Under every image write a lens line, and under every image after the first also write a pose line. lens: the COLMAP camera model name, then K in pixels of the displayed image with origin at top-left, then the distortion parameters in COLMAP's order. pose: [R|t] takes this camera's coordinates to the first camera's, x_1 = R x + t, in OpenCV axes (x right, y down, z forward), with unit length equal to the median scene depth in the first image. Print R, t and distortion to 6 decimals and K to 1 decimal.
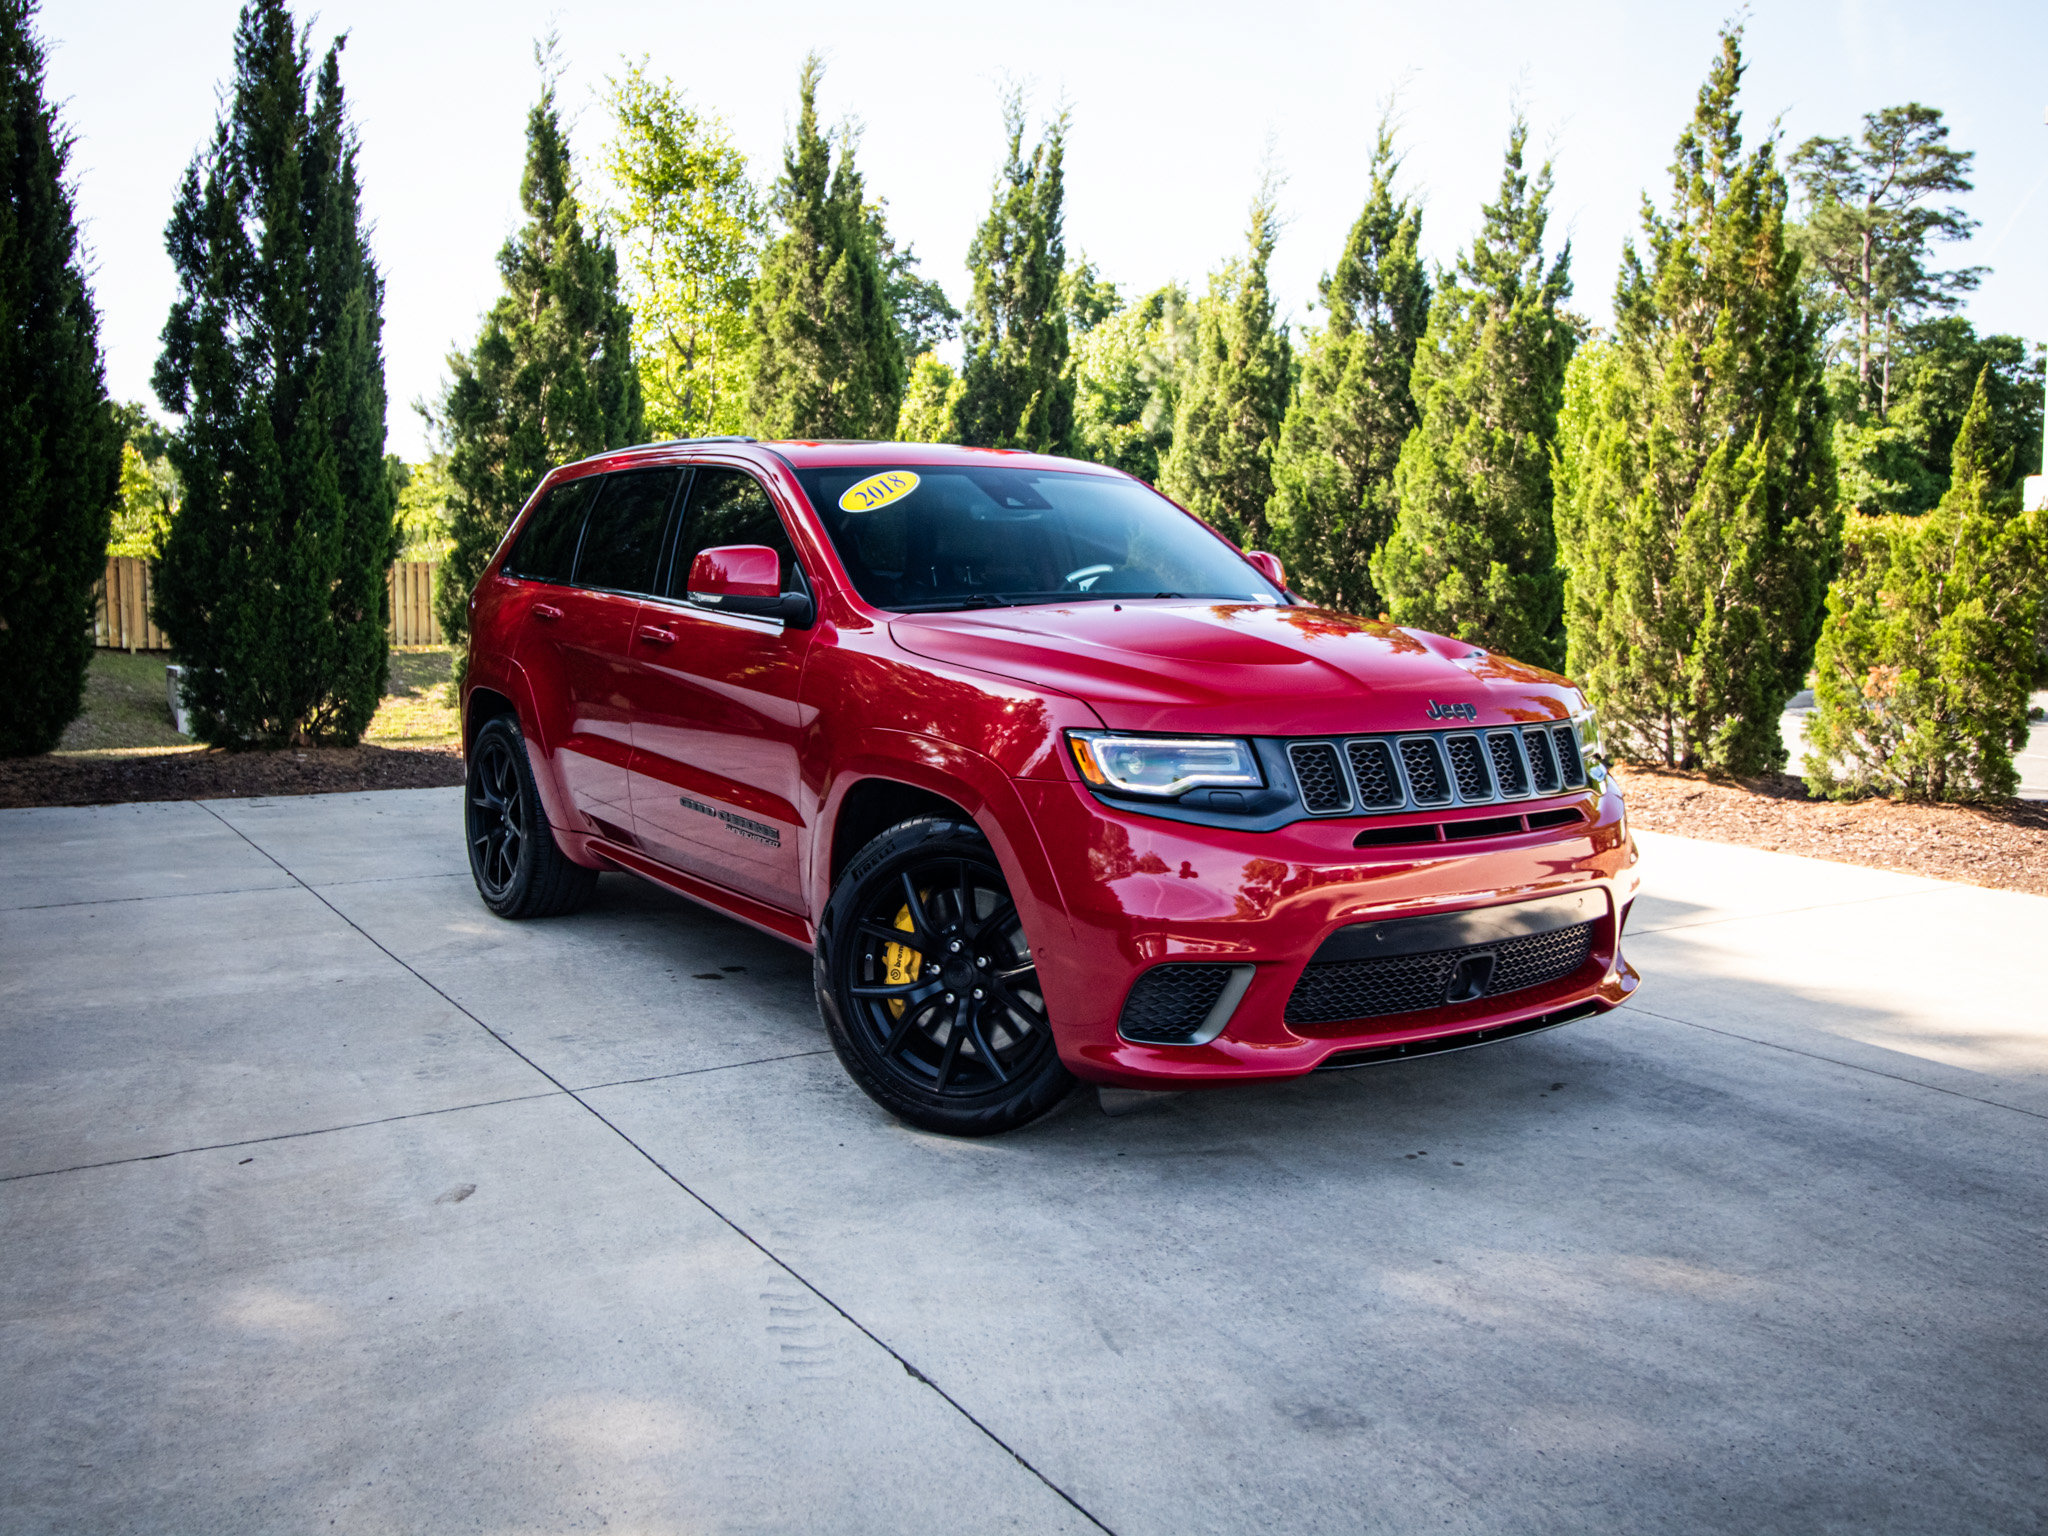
lens RADIAL K [[1501.4, 0, 953.2], [0, 1501.4, 769.9], [0, 0, 1]] dist [0.004514, 0.003468]
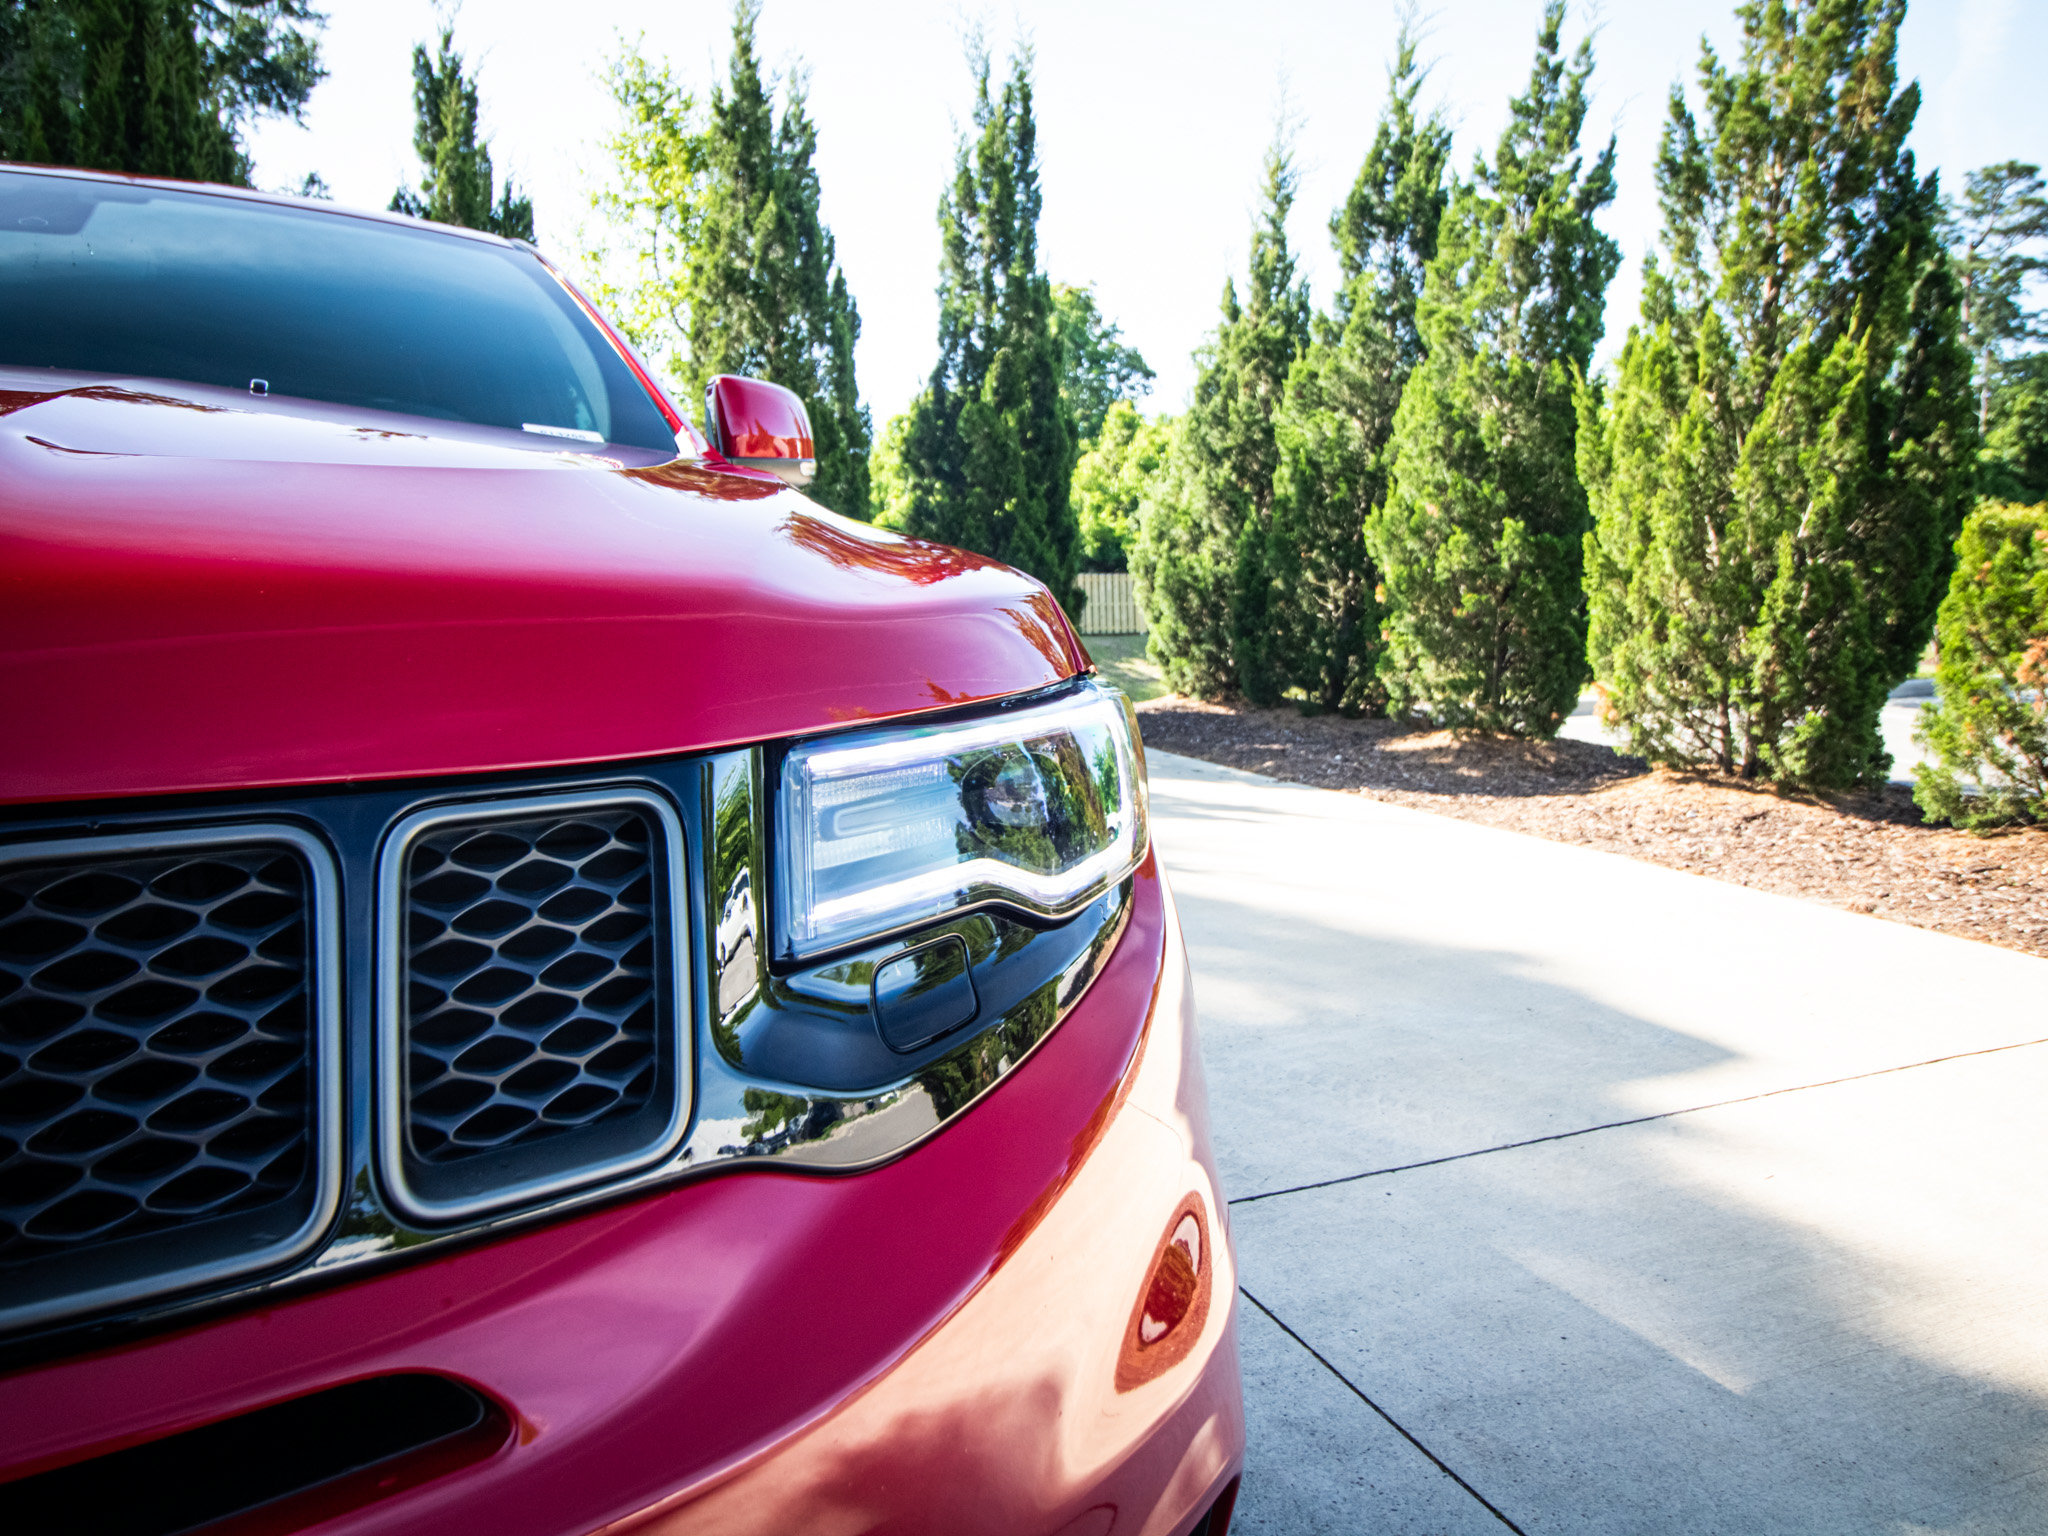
lens RADIAL K [[1209.5, 0, 978.6], [0, 1209.5, 762.1], [0, 0, 1]] dist [-0.002913, -0.003886]
pose [[0.990473, 0.009326, -0.137388, 0.182121], [-0.007459, 0.999873, 0.014097, -0.014126], [0.137502, -0.012938, 0.990417, 0.333854]]
